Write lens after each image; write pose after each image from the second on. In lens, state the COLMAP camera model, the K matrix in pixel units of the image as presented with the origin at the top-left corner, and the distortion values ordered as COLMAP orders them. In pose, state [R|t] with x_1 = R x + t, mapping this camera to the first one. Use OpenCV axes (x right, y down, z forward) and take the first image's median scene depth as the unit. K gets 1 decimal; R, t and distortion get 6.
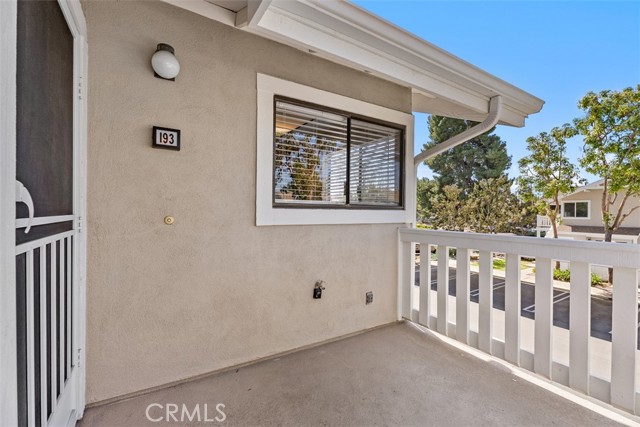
lens RADIAL K [[286.0, 0, 314.8], [0, 286.0, 214.9], [0, 0, 1]] dist [0.000306, -0.000768]
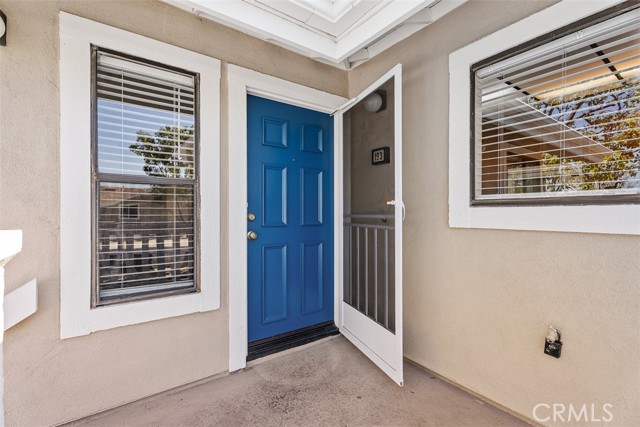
lens RADIAL K [[286.0, 0, 314.3], [0, 286.0, 213.0], [0, 0, 1]] dist [0.000306, -0.000768]
pose [[0.063036, -0.006273, -0.997992, 0.621716], [-0.007157, 0.999952, -0.006737, 0.002987], [0.997986, 0.007567, 0.062988, 0.506325]]
